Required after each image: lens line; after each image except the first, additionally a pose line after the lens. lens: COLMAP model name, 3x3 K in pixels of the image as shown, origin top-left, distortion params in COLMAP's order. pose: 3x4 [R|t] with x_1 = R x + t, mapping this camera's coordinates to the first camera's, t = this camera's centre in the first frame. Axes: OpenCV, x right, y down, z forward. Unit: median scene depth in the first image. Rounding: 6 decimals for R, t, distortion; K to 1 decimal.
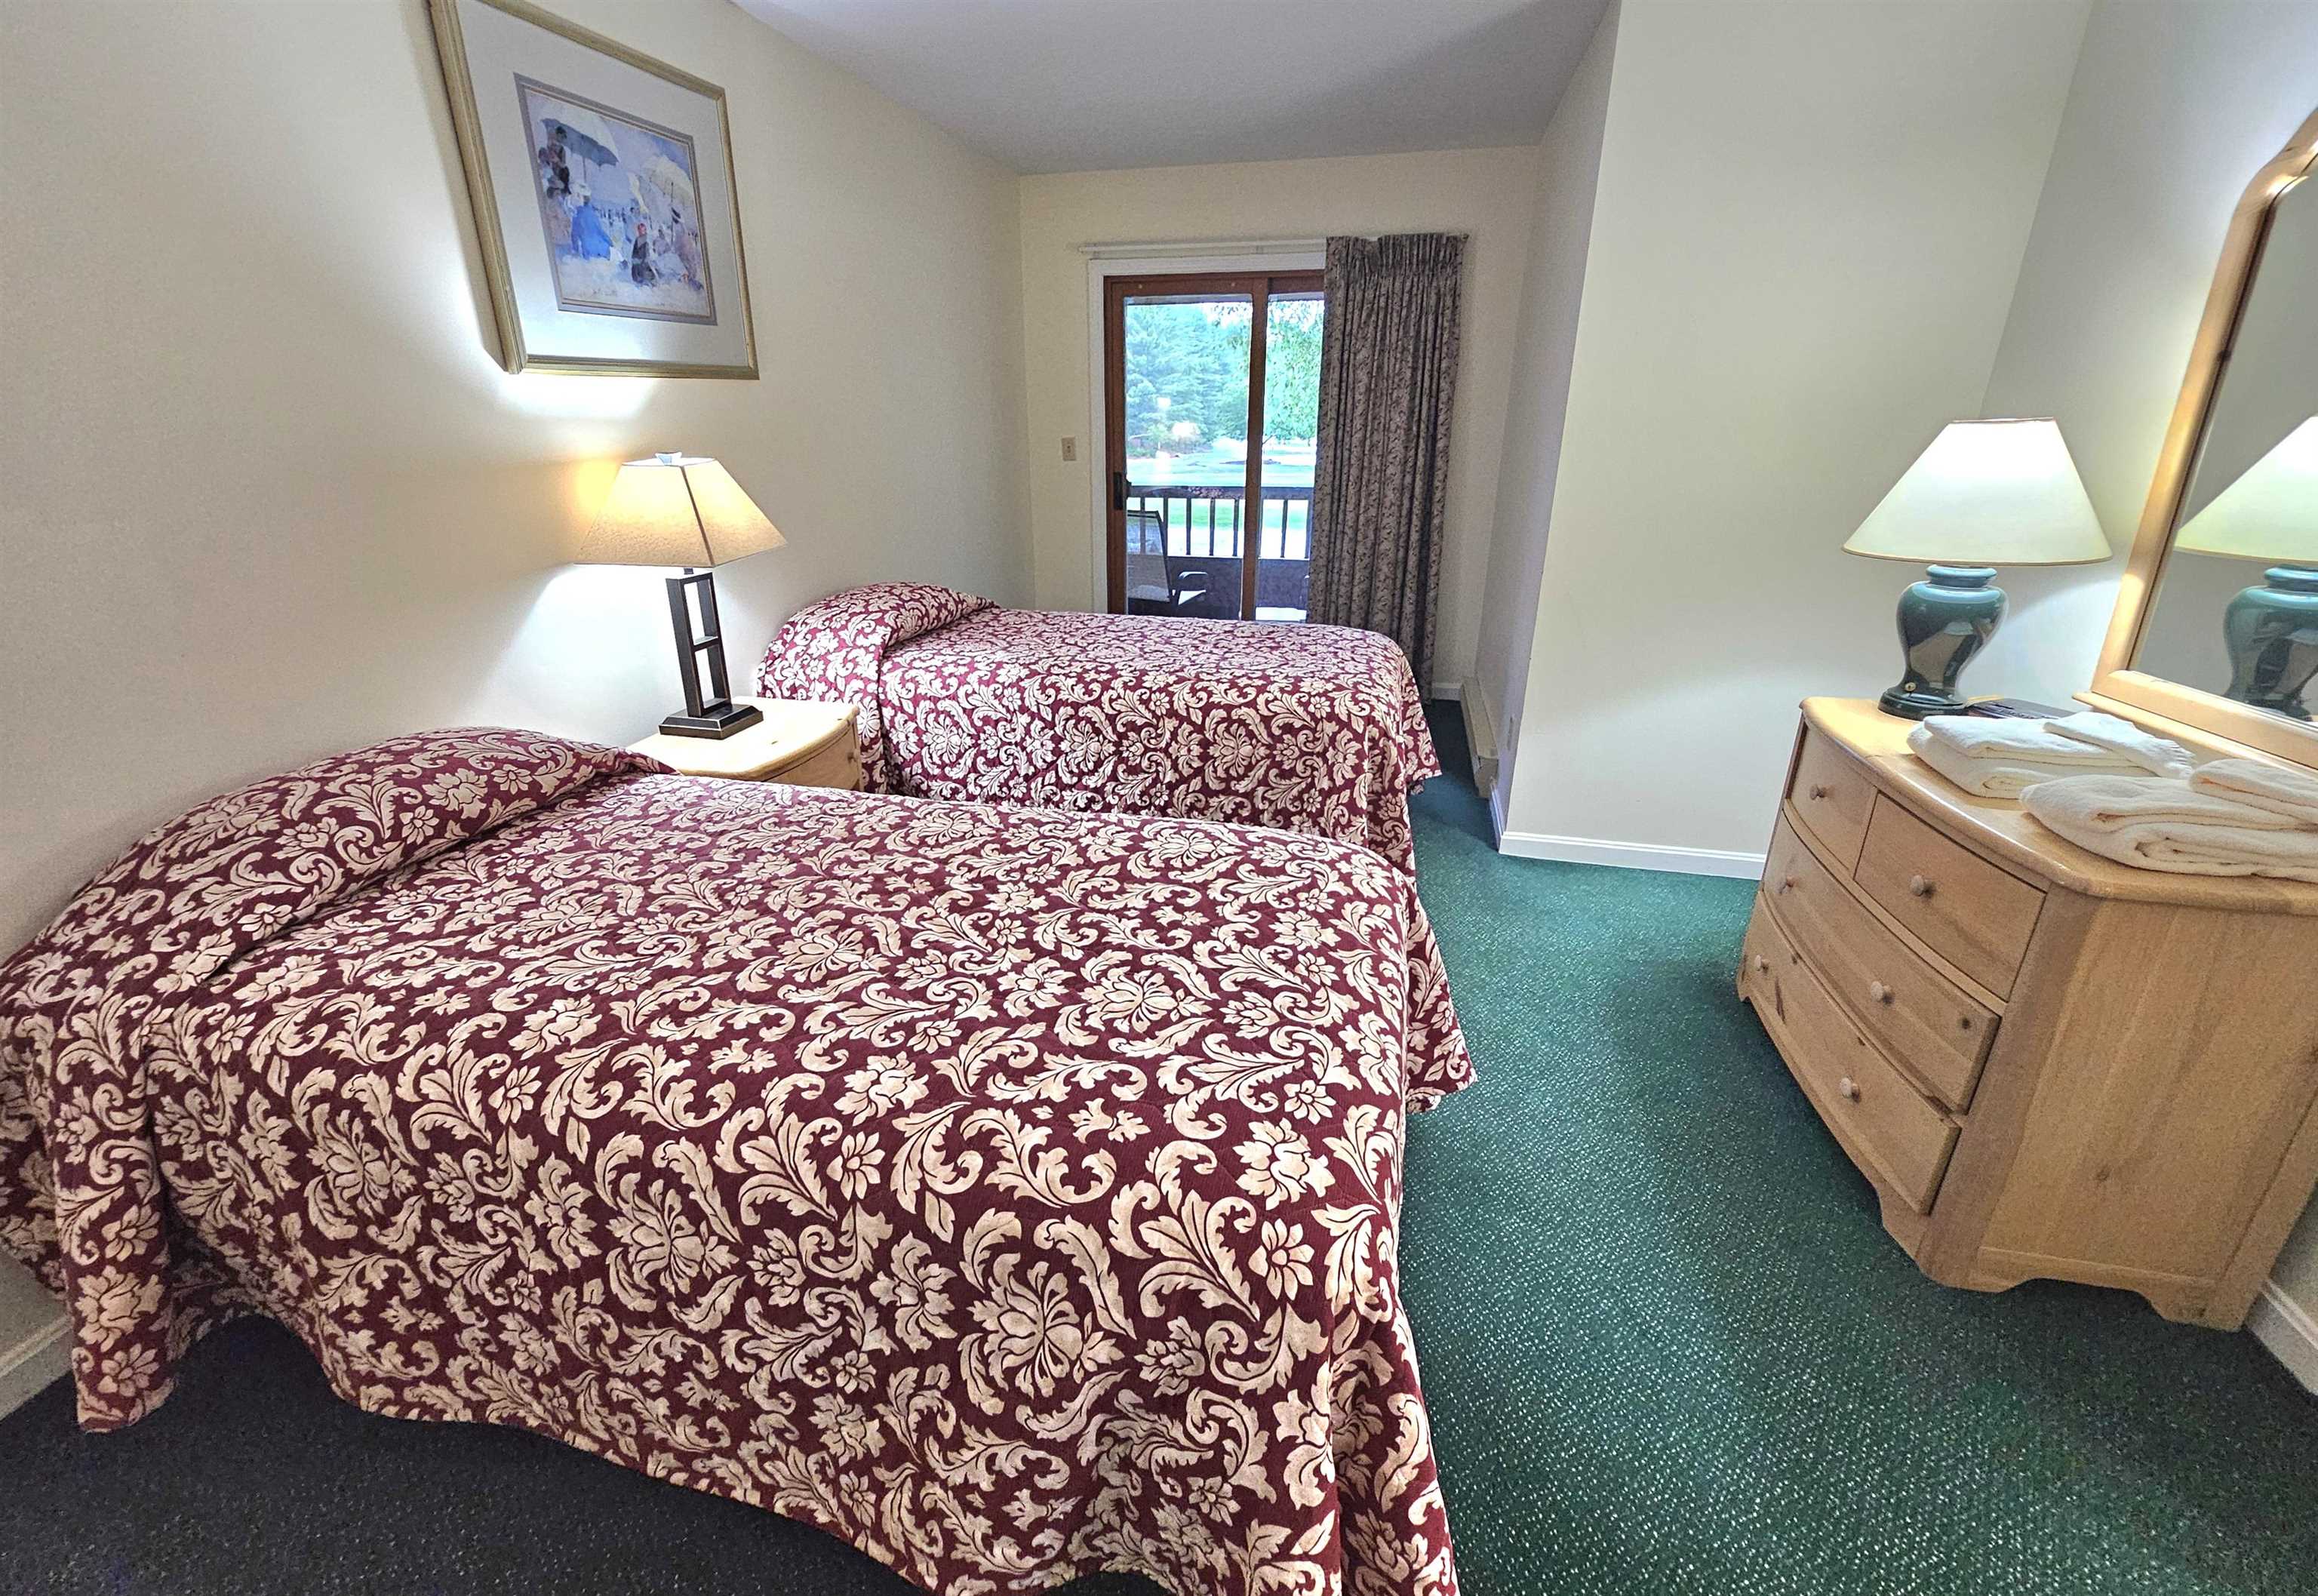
lens RADIAL K [[934.2, 0, 1161.7], [0, 934.2, 738.3], [0, 0, 1]] dist [-0.002821, -0.000398]
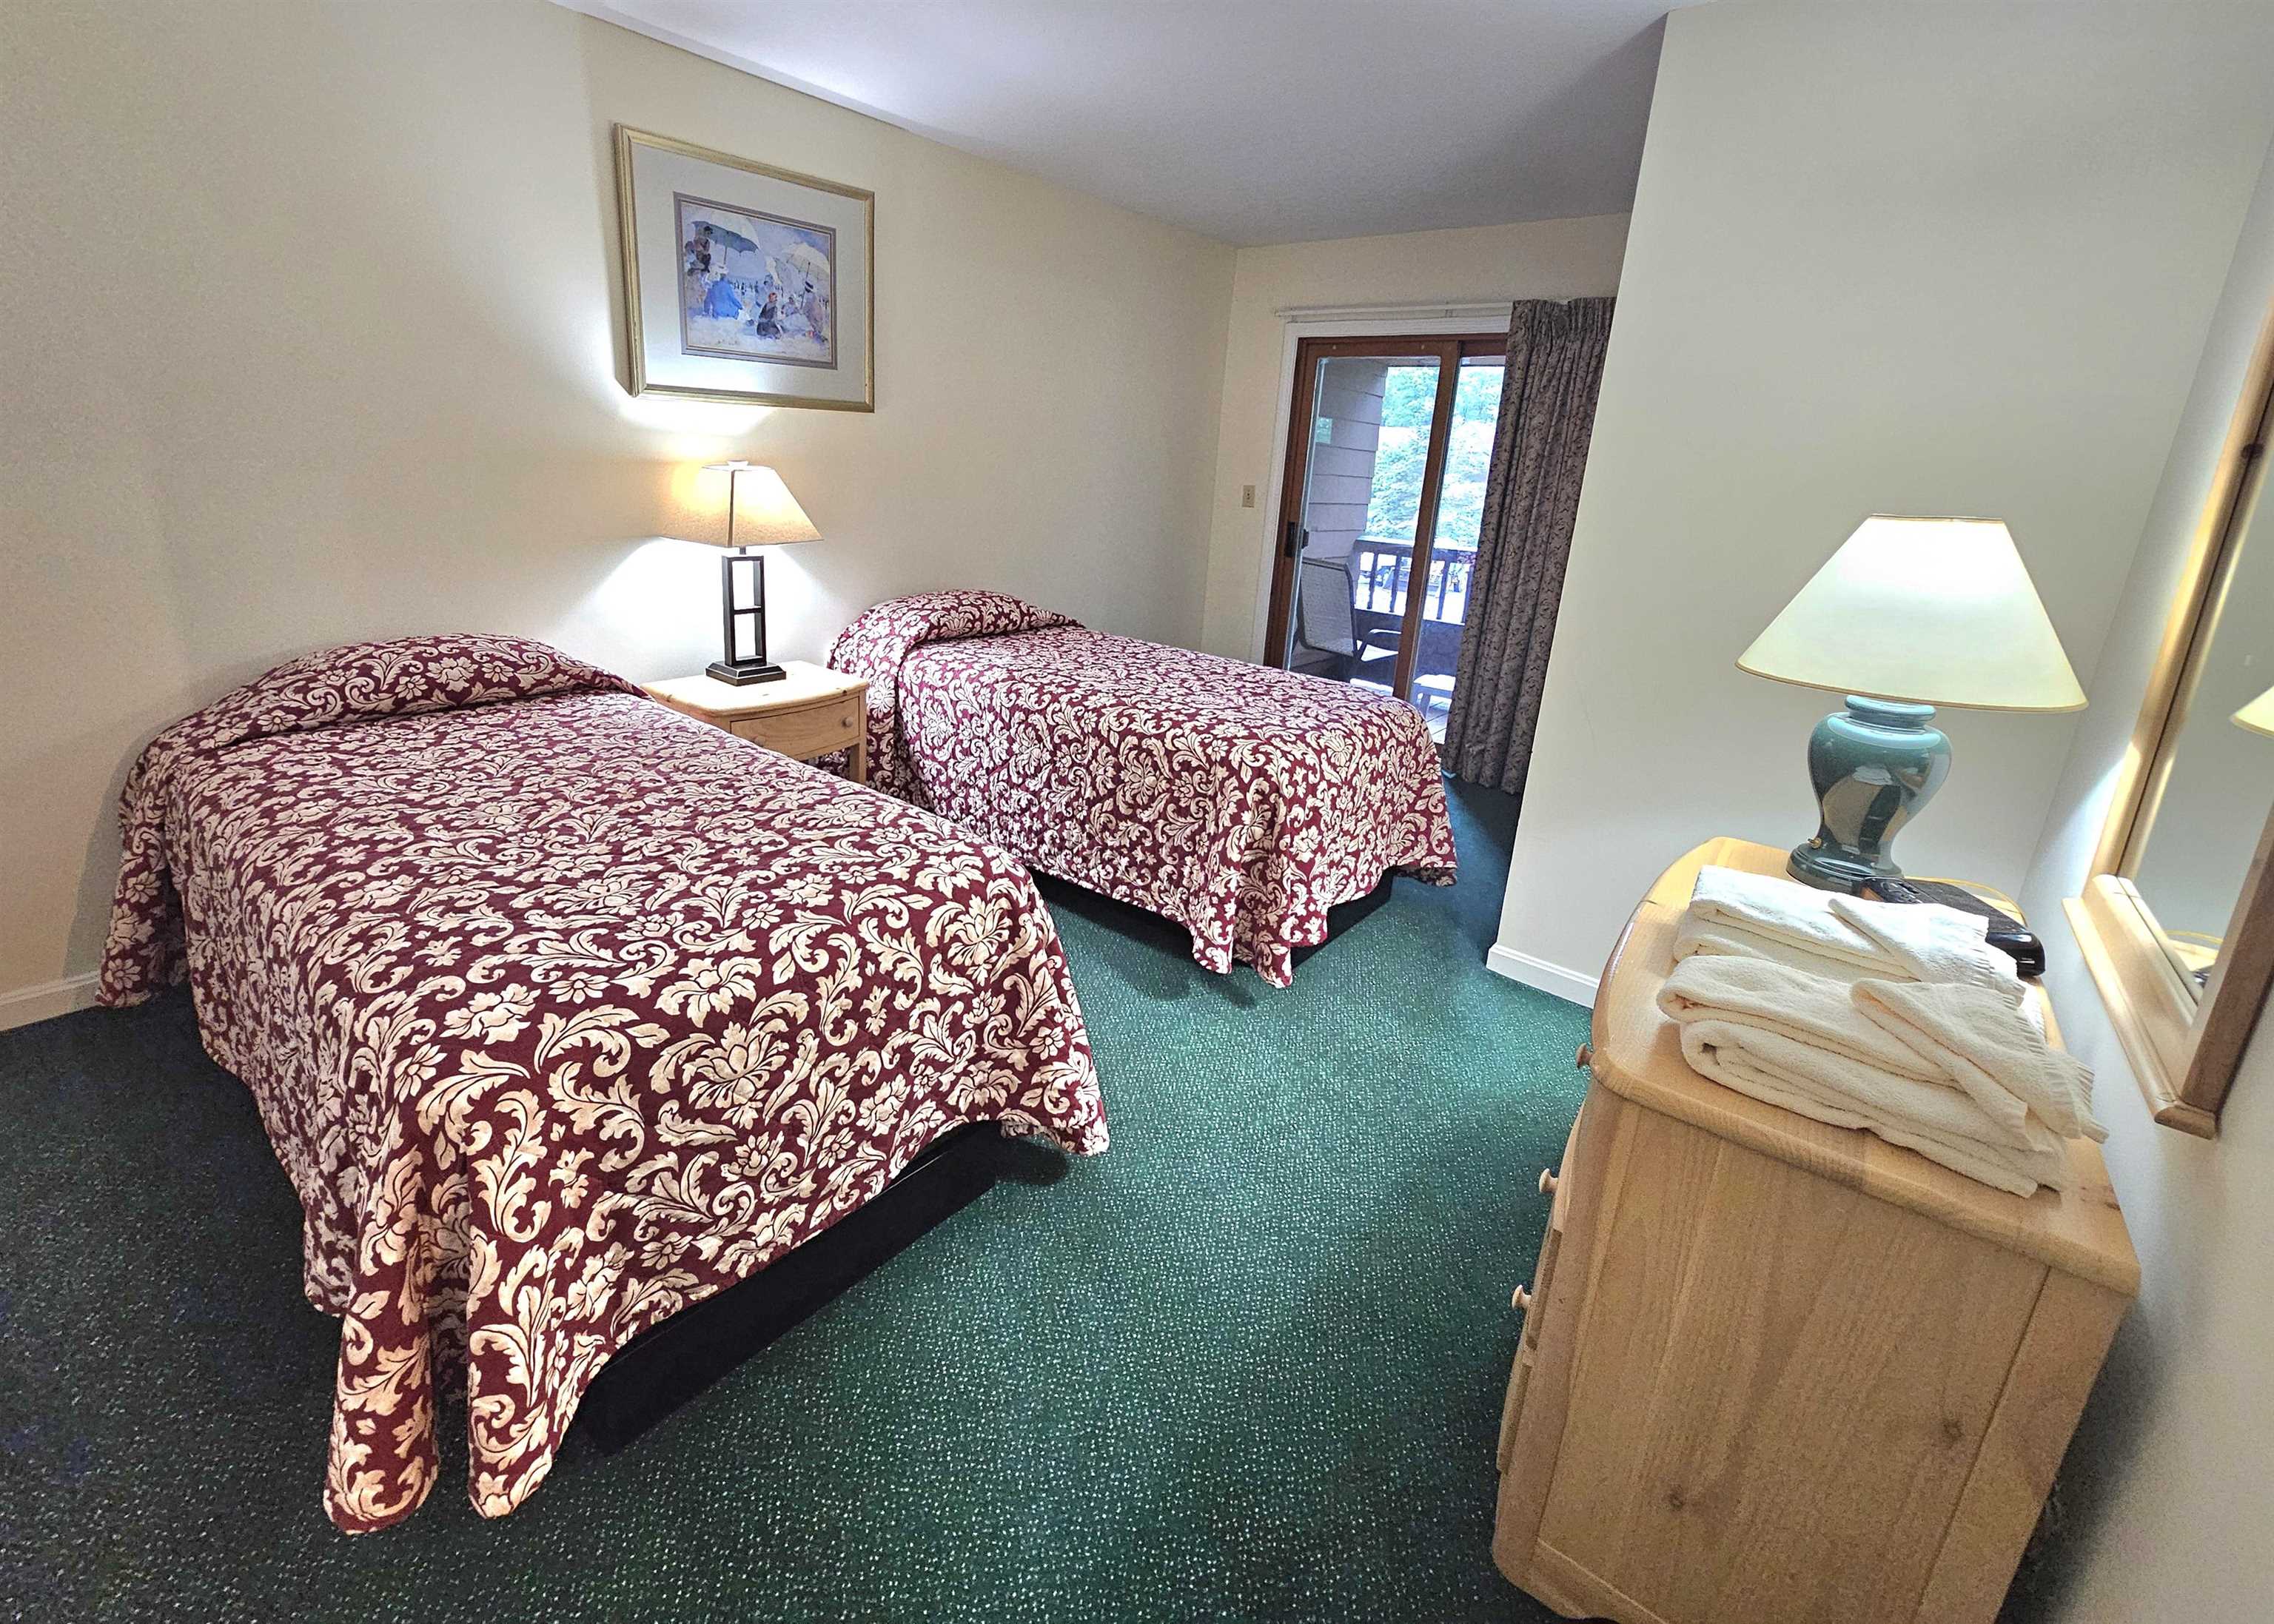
lens RADIAL K [[934.5, 0, 1132.3], [0, 934.5, 688.0], [0, 0, 1]] dist [-0.003900, -0.000615]
pose [[0.908973, 0.154106, -0.387323, 0.497473], [-0.193108, 0.979112, -0.063625, -0.019145], [0.369428, 0.132628, 0.919746, 0.047765]]
